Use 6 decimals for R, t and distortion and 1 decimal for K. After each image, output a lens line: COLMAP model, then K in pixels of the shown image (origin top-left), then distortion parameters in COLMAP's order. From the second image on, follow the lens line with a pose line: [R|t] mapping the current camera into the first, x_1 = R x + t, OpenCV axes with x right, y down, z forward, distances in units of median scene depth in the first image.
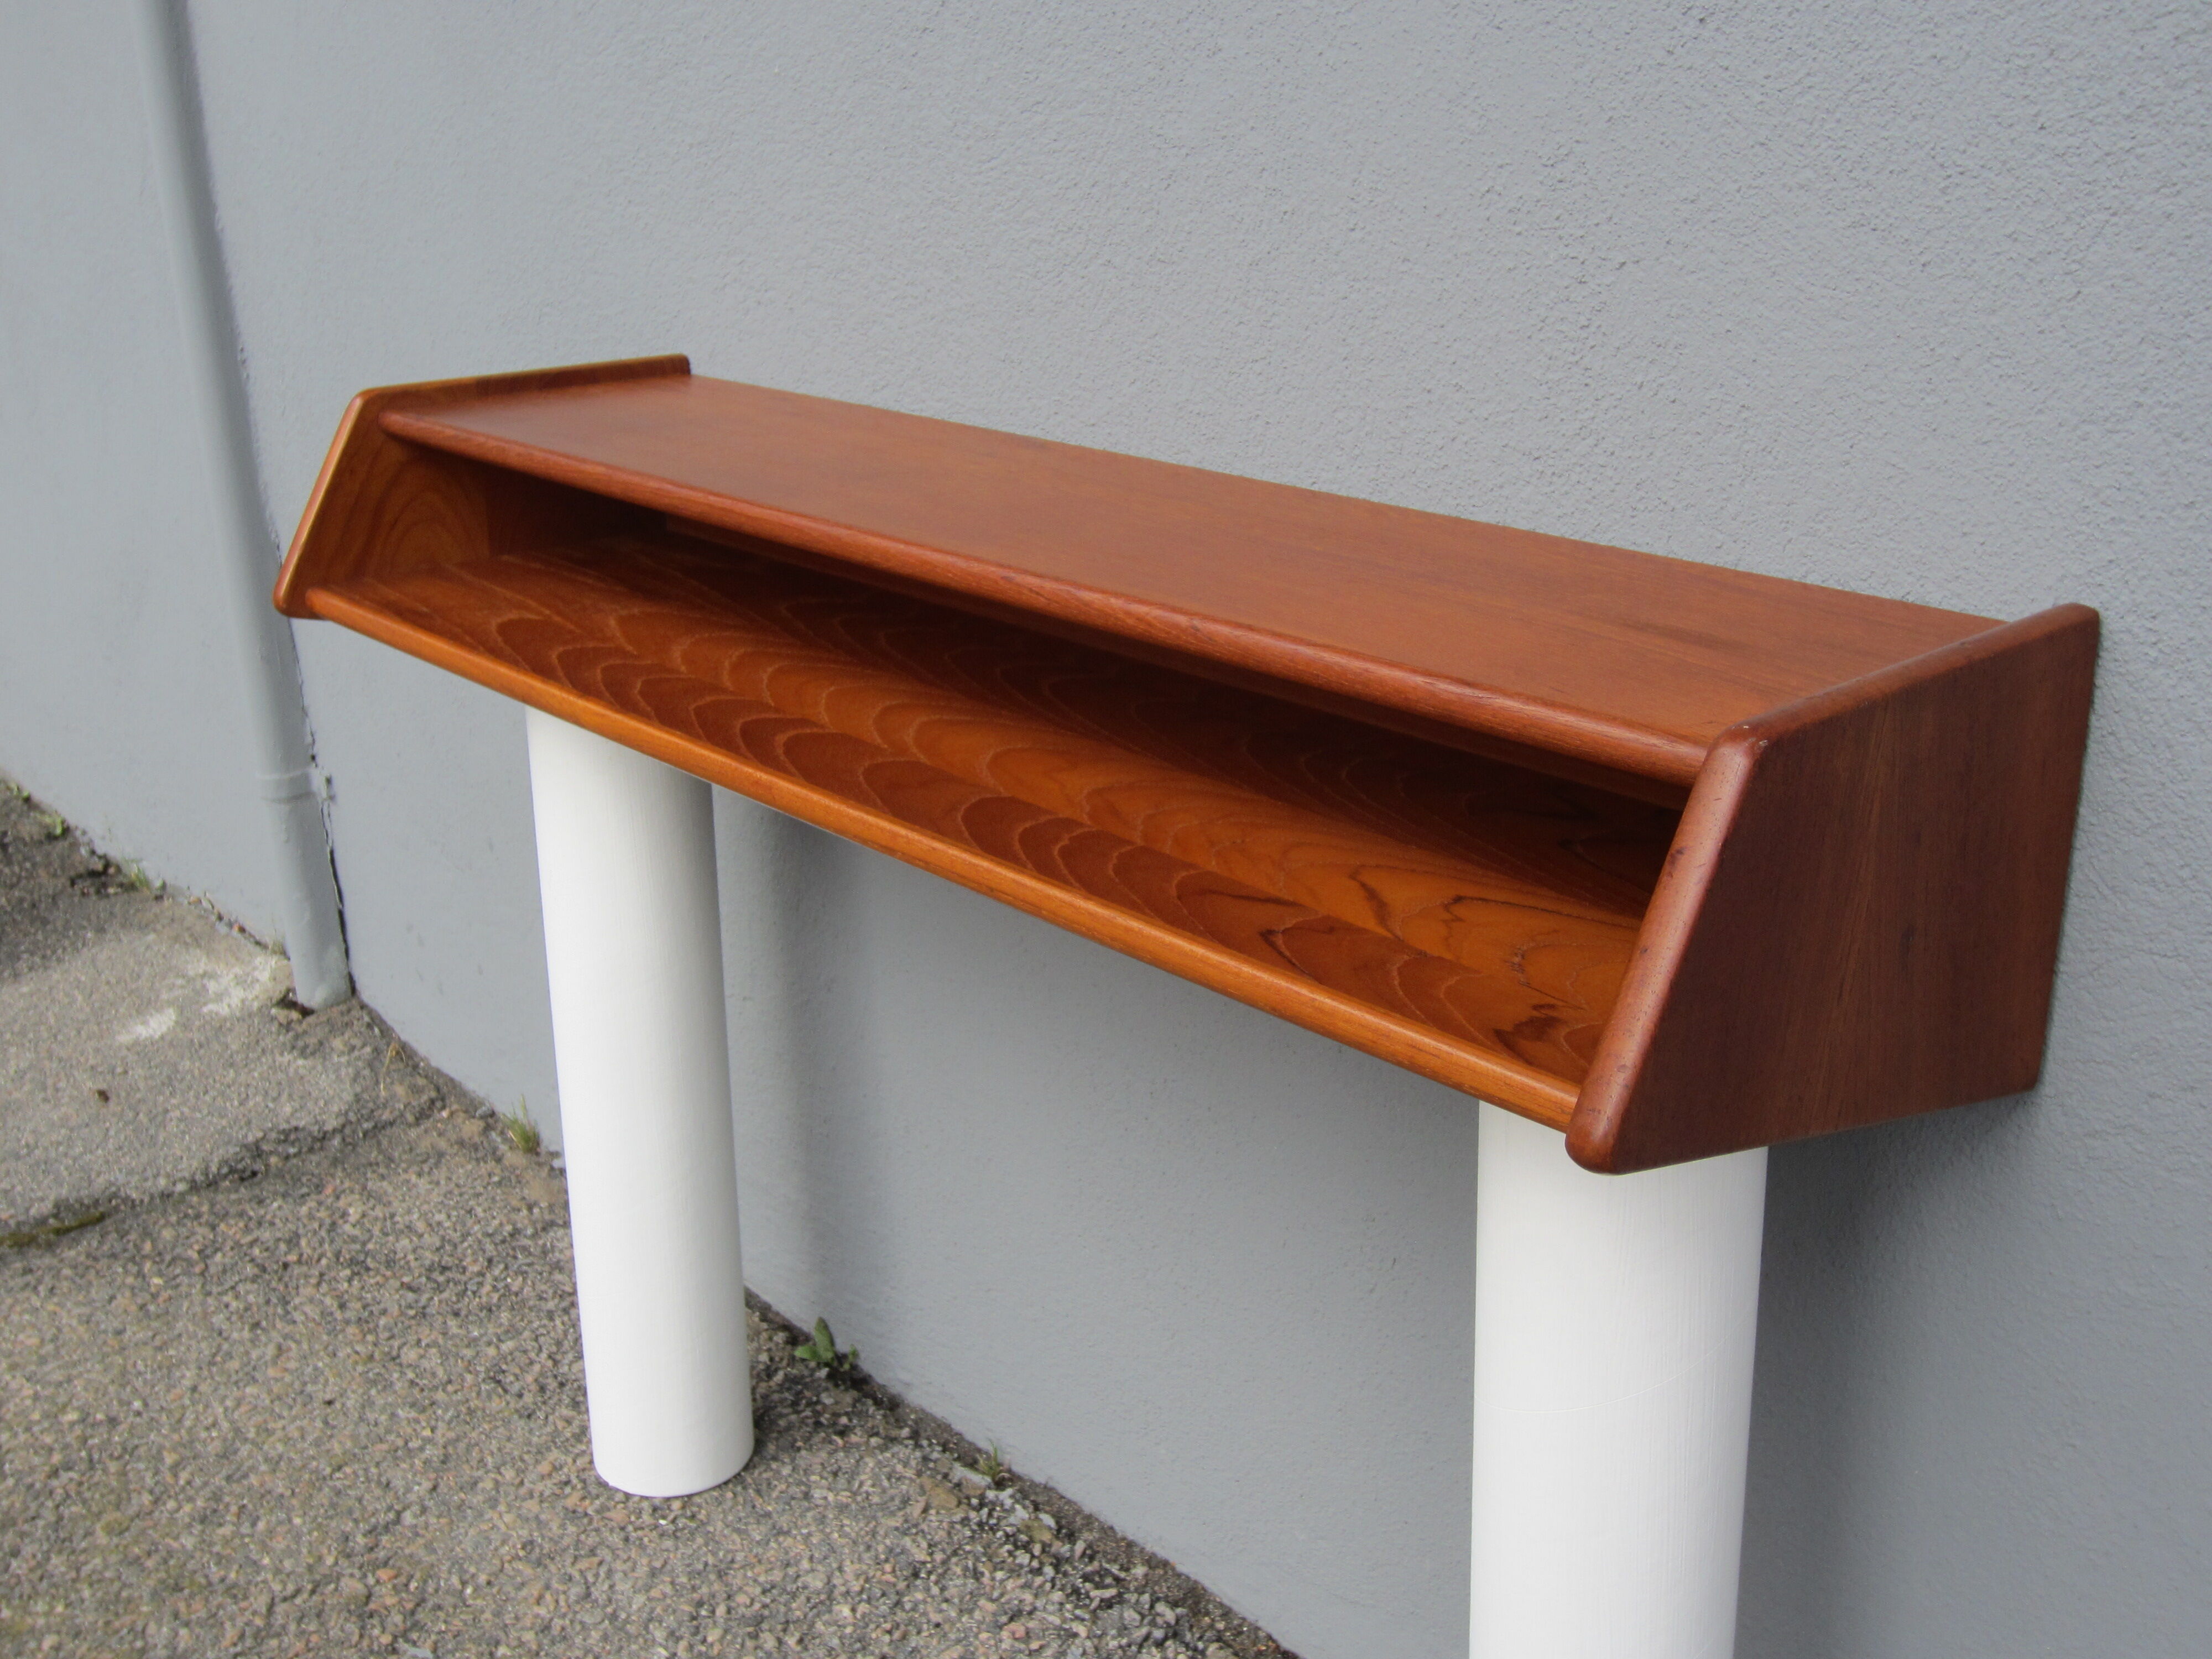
lens RADIAL K [[2307.2, 0, 1105.3], [0, 2307.2, 828.9], [0, 0, 1]] dist [-0.049948, 0.000000]
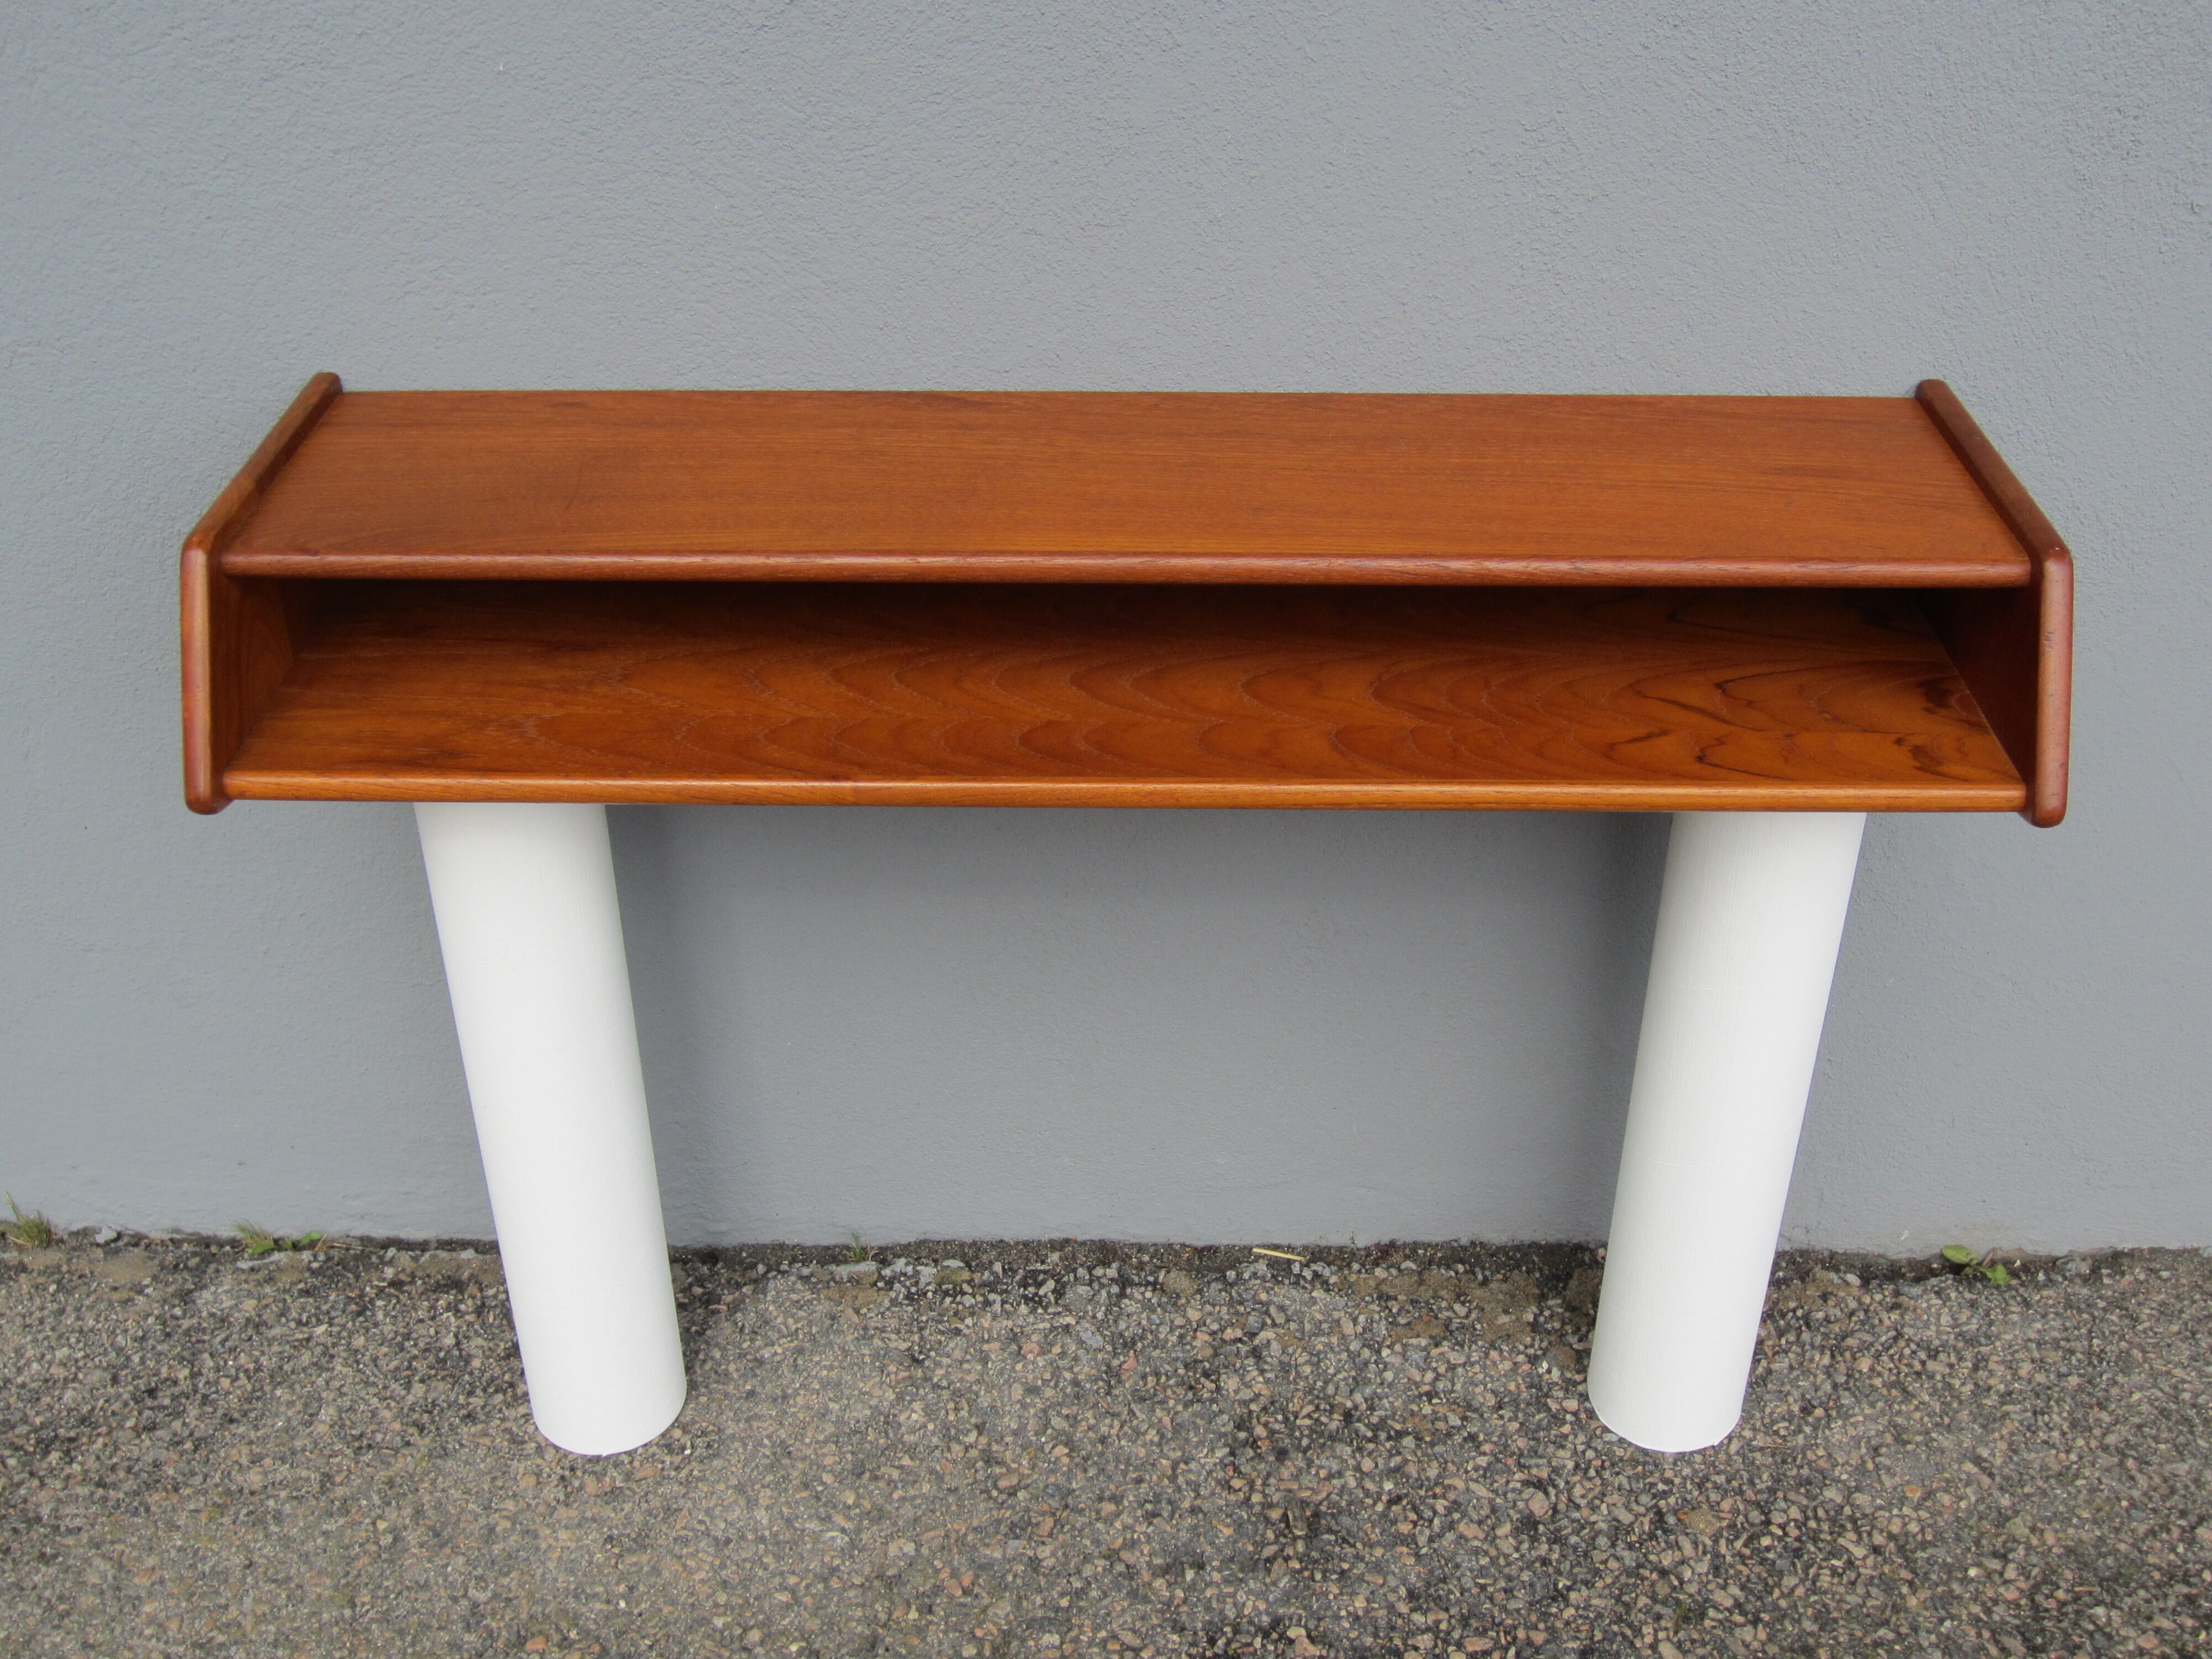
lens RADIAL K [[2307.2, 0, 1104.8], [0, 2307.2, 833.6], [0, 0, 1]] dist [-0.049948, 0.000000]
pose [[0.679886, -0.399622, 0.614864, -0.745118], [0.239175, 0.913459, 0.329222, -0.326281], [-0.693218, -0.076773, 0.716627, 0.156360]]
